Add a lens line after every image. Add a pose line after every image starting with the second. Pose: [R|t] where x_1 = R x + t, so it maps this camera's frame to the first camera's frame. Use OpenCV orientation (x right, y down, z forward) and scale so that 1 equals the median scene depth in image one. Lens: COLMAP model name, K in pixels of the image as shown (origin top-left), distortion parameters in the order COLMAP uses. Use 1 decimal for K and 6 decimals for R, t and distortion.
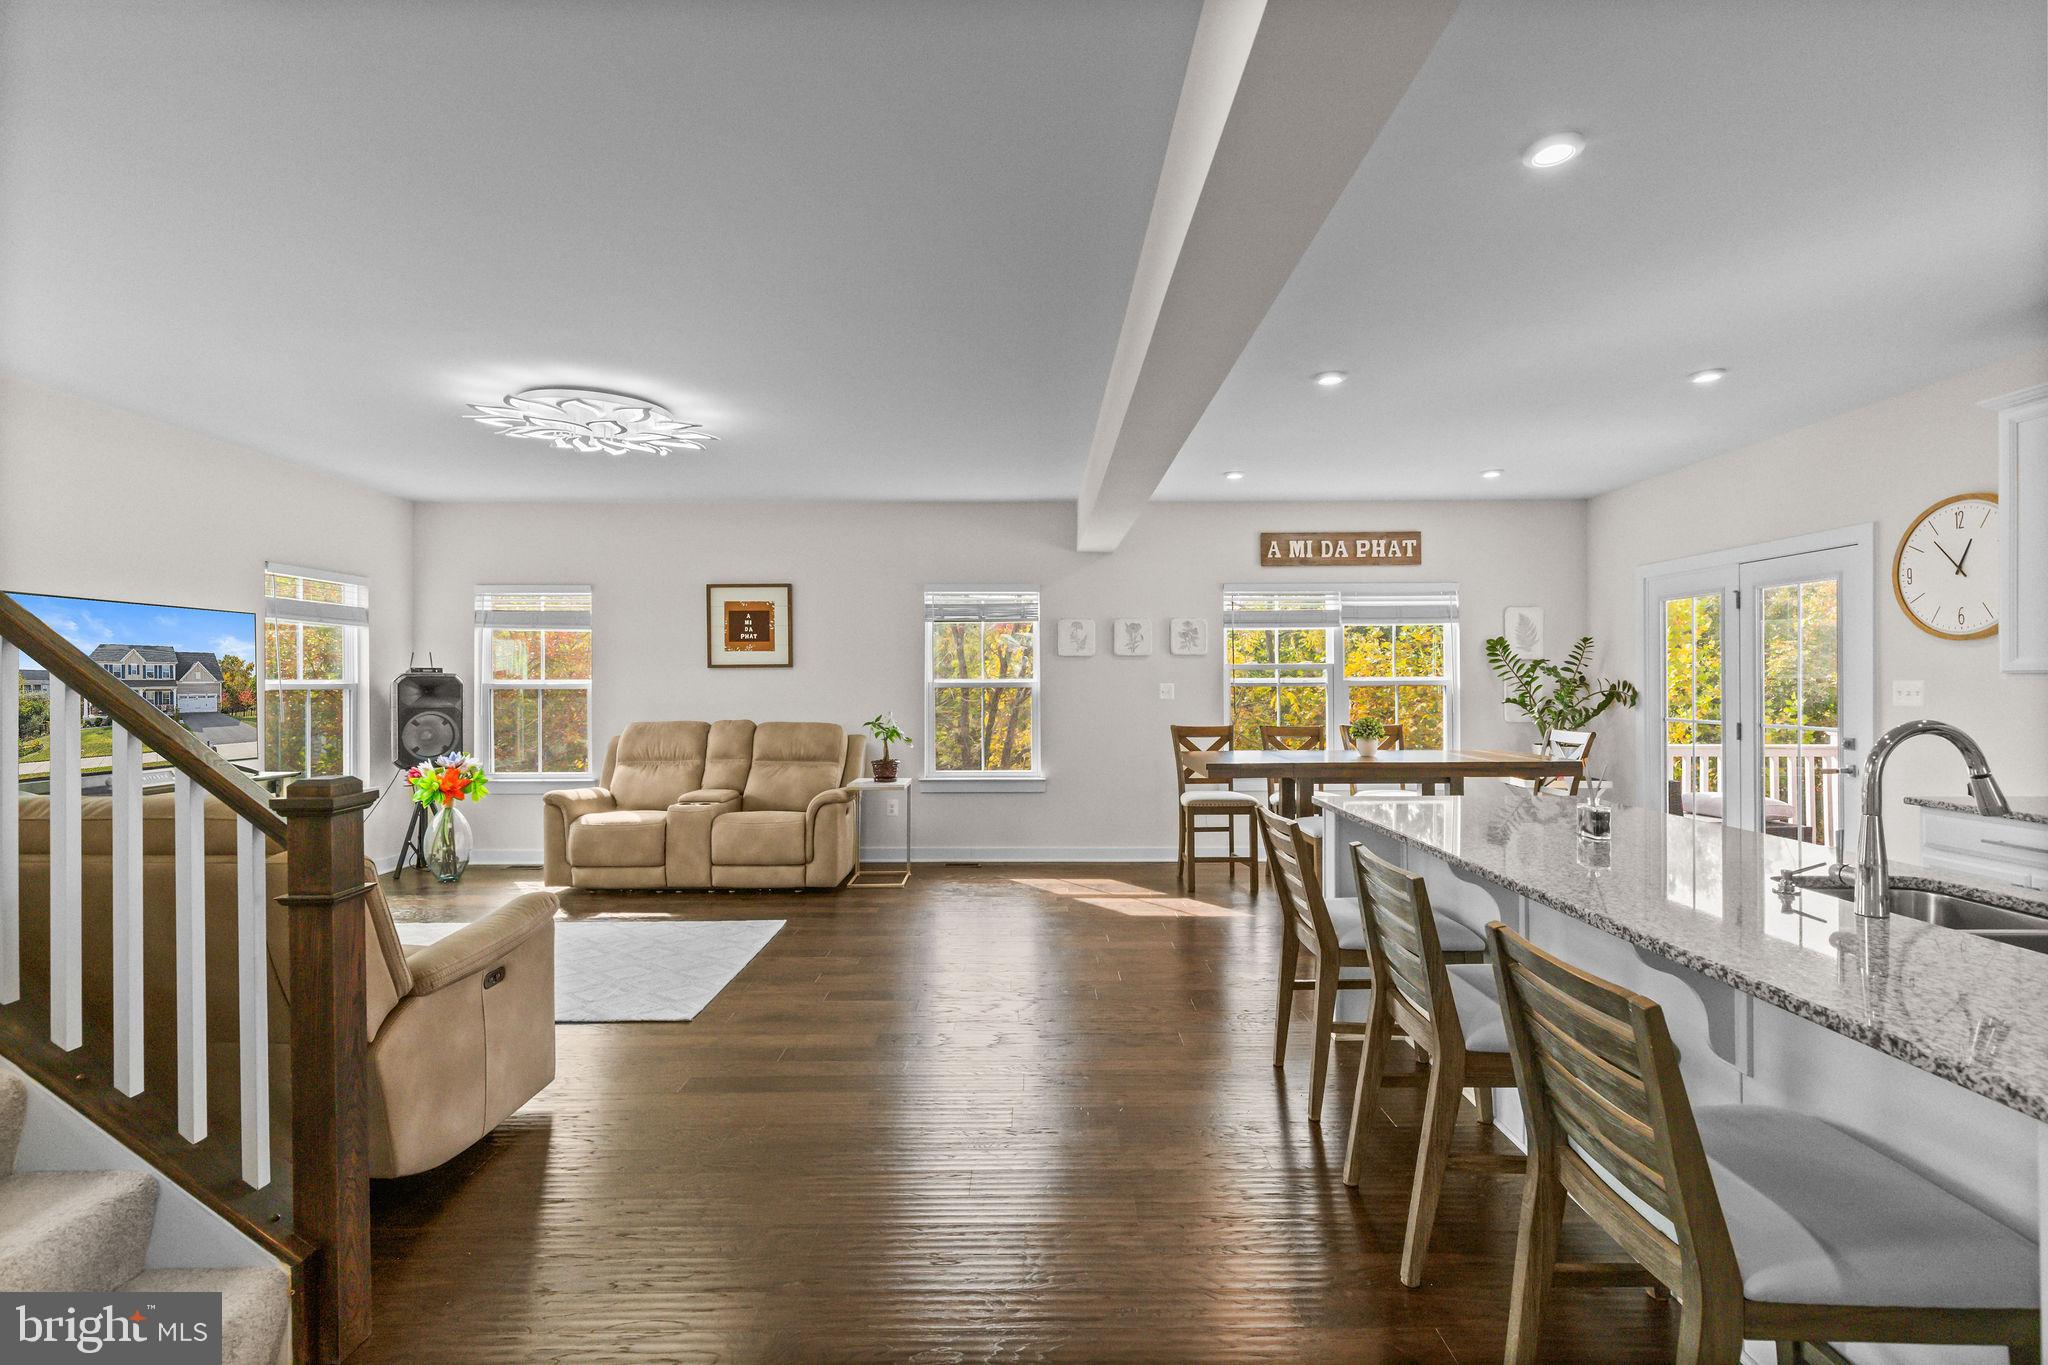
lens RADIAL K [[931.9, 0, 1035.4], [0, 931.9, 675.9], [0, 0, 1]] dist [0.008778, -0.001686]
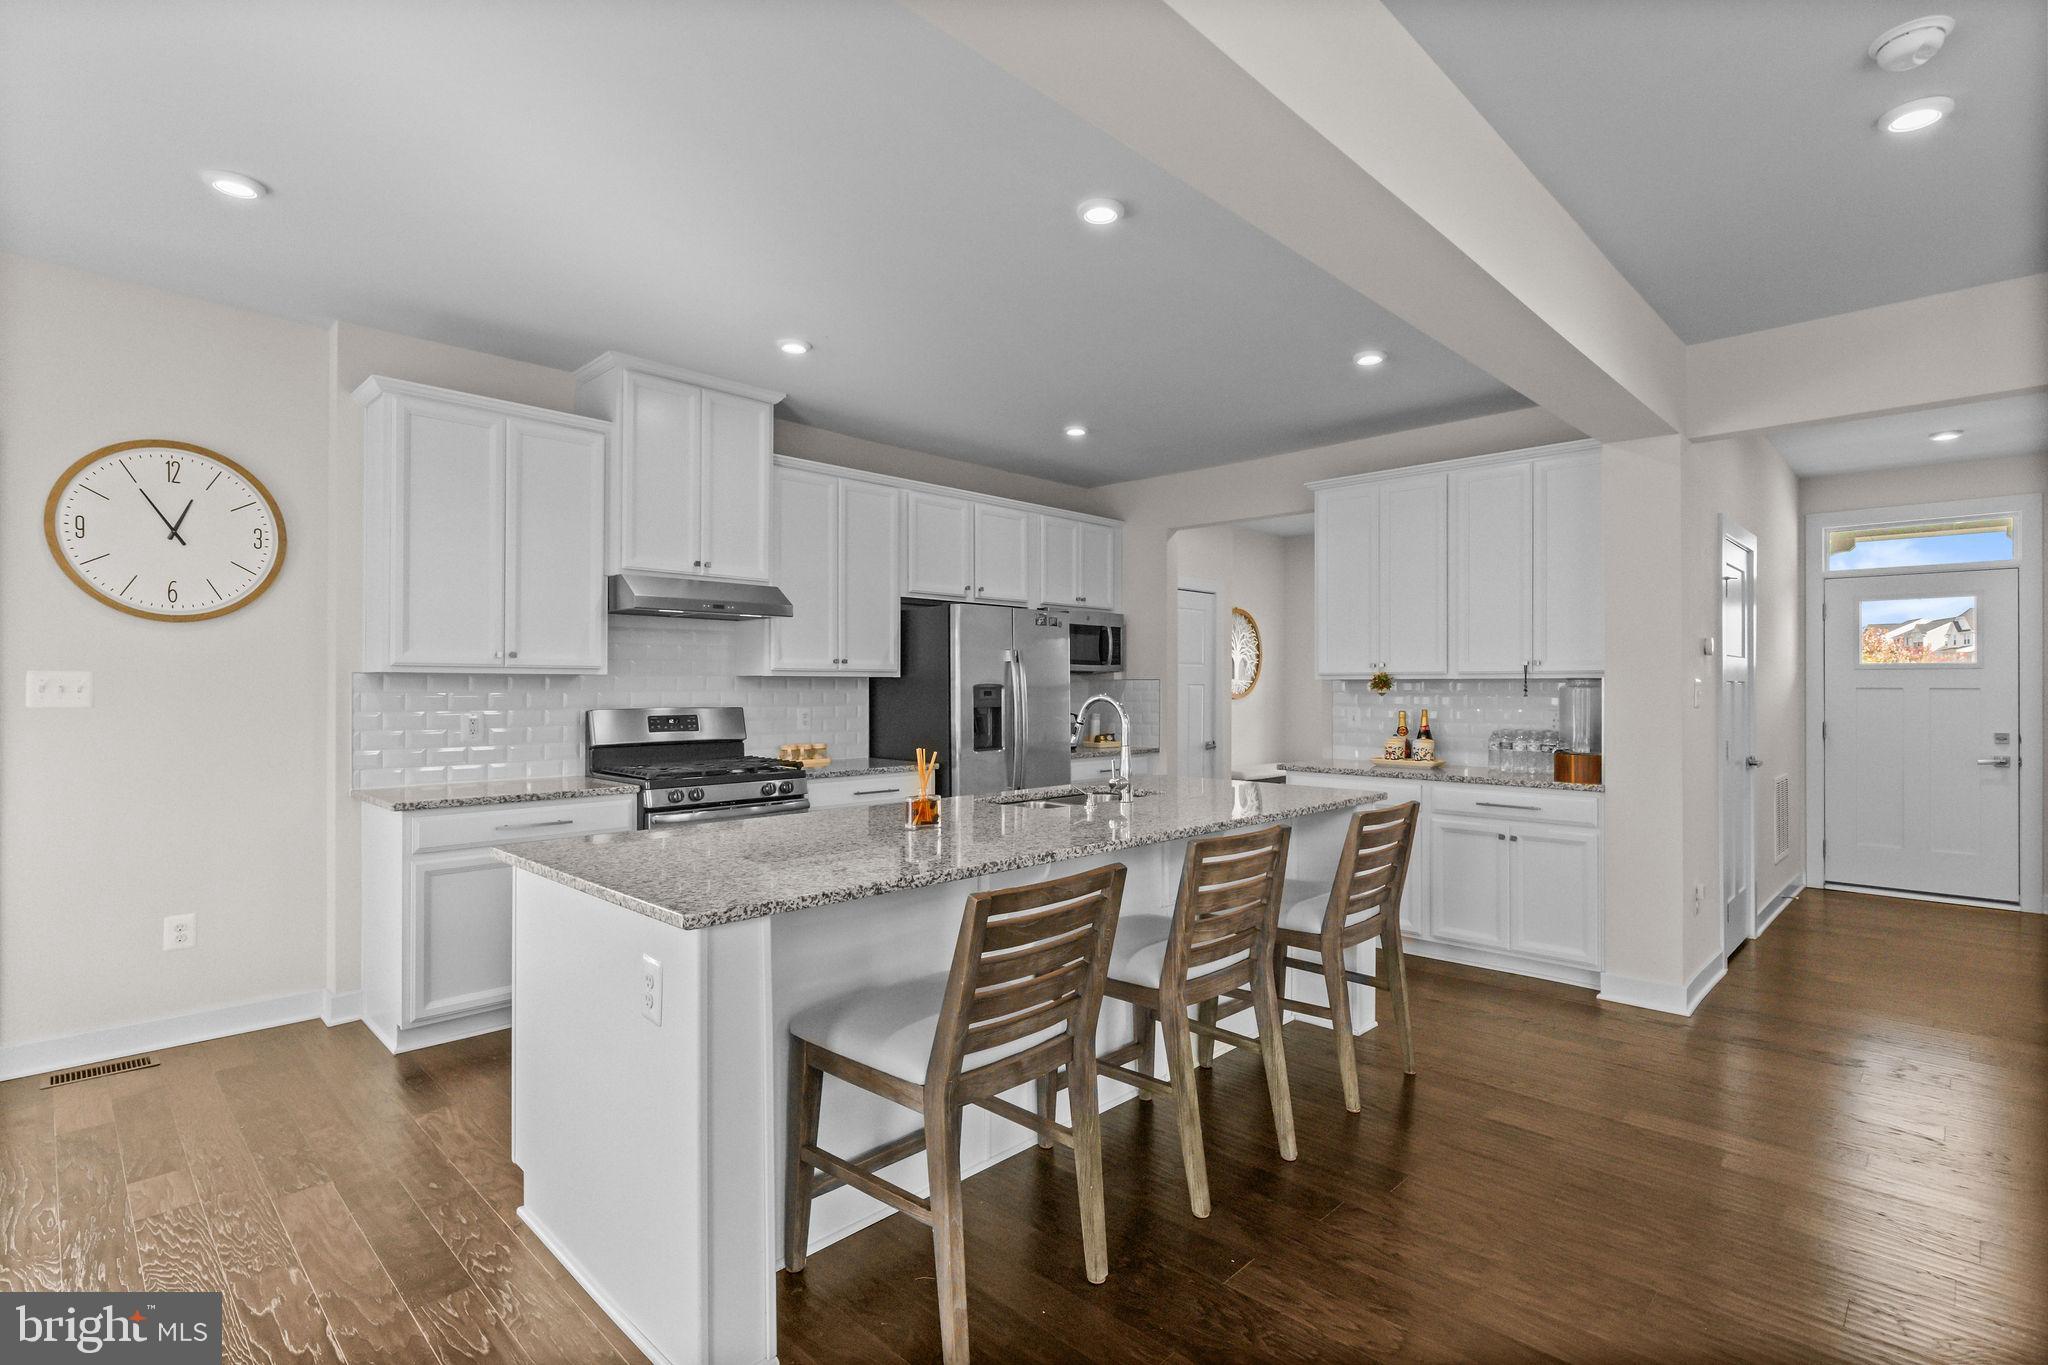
lens RADIAL K [[979.3, 0, 1042.0], [0, 979.3, 679.2], [0, 0, 1]] dist [-0.008724, 0.005573]
pose [[-0.717362, 0.008631, 0.696647, -0.081856], [-0.001325, 0.999905, -0.013752, 0.013639], [-0.696699, -0.010788, -0.717282, 0.691175]]
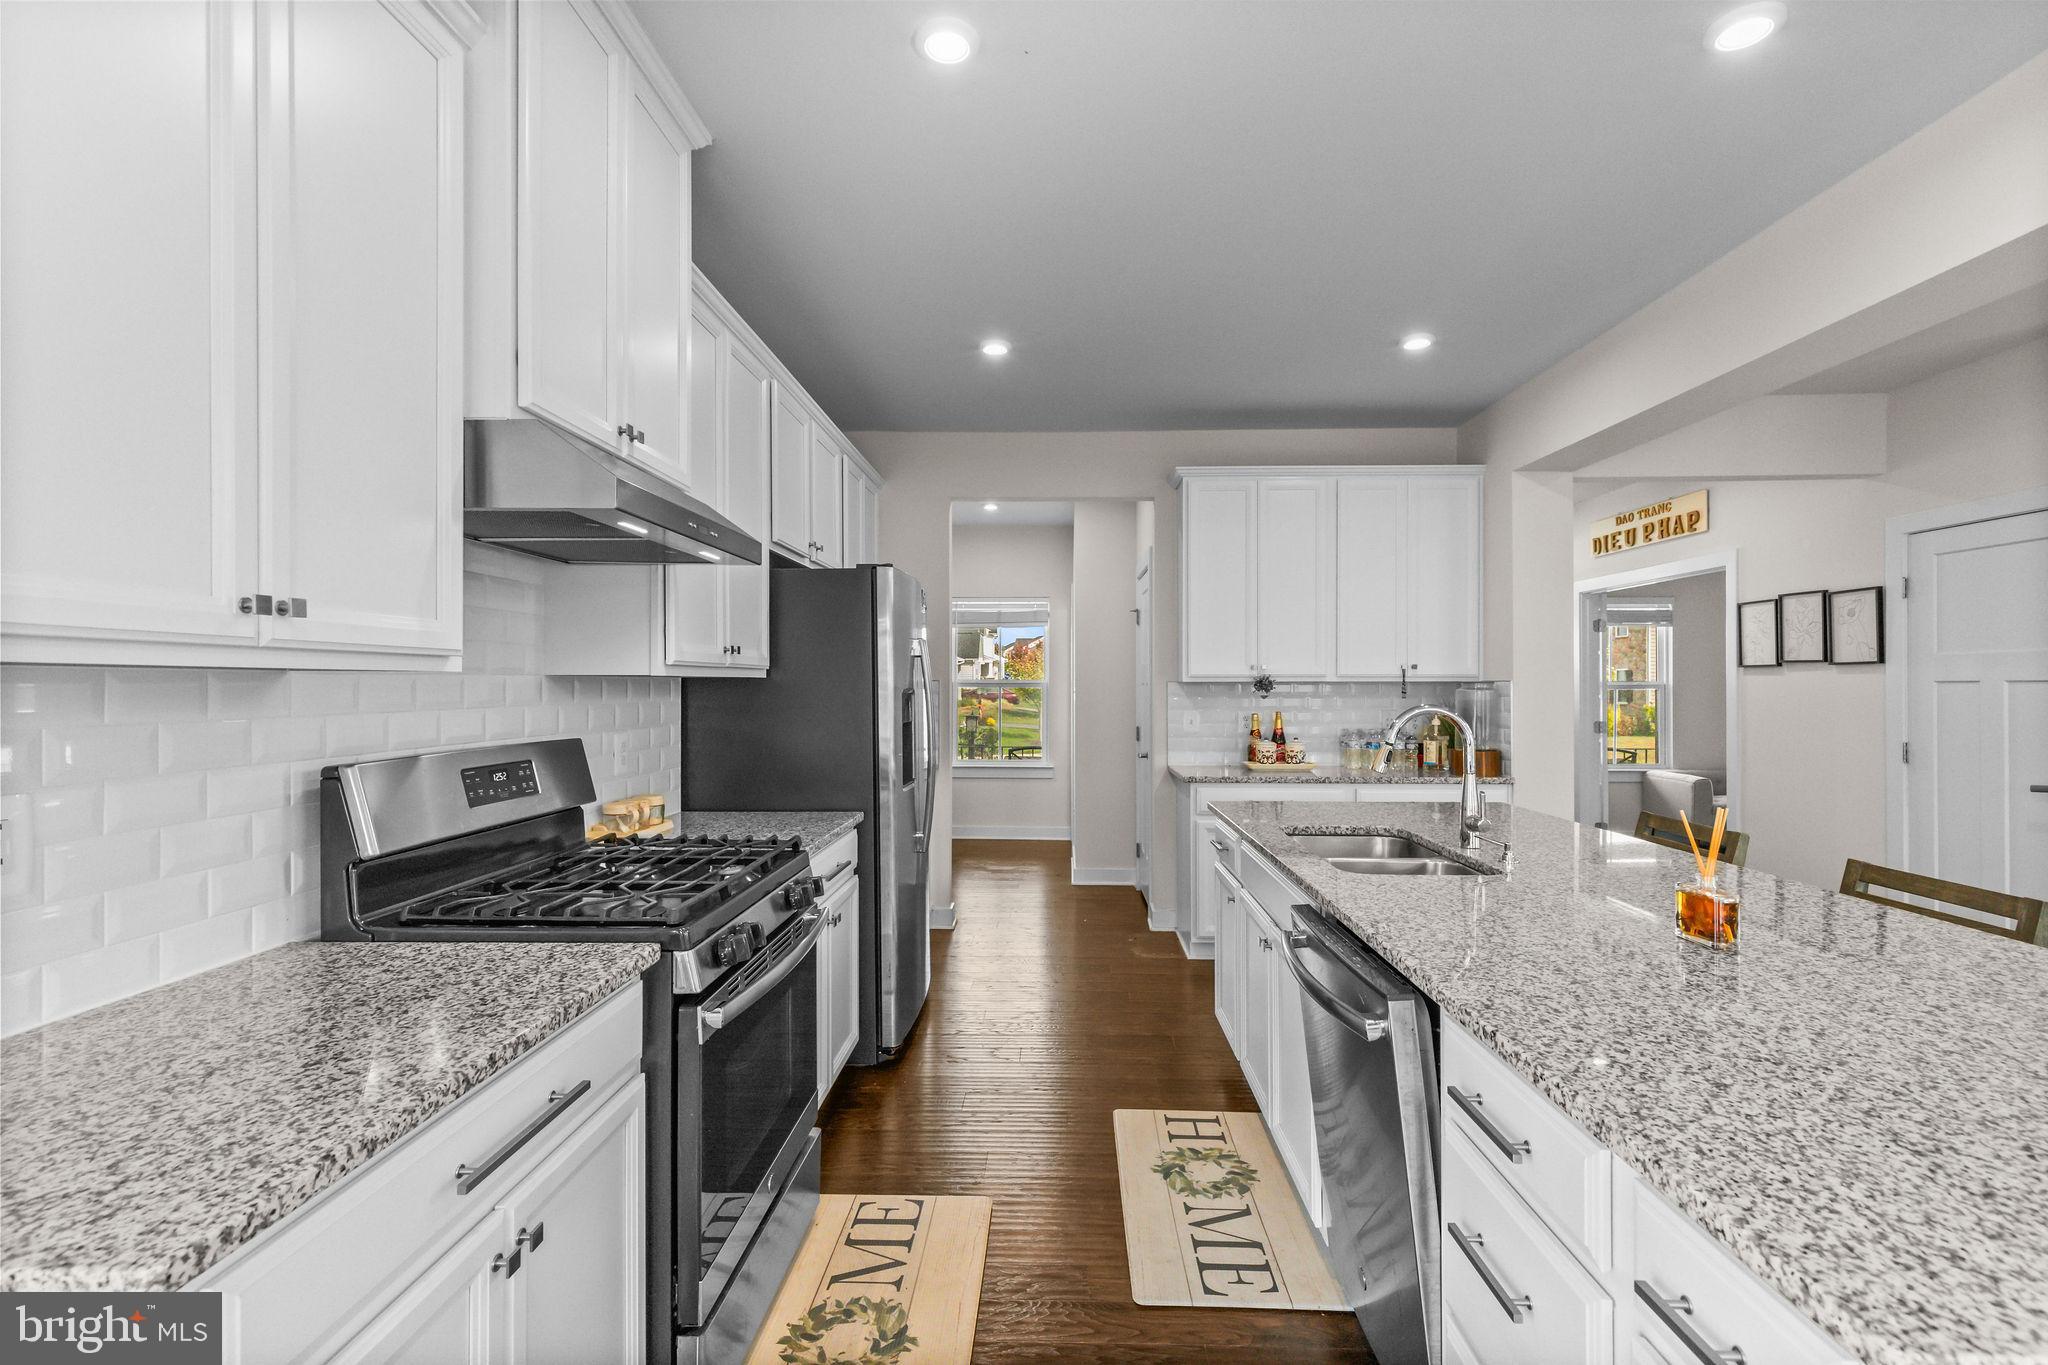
lens RADIAL K [[931.9, 0, 1038.1], [0, 931.9, 688.6], [0, 0, 1]] dist [0.008778, -0.001686]
pose [[-0.999708, 0.002505, 0.024053, 0.420164], [0.002565, 0.999994, 0.002445, 0.005853], [-0.024047, 0.002506, -0.999708, 0.667822]]
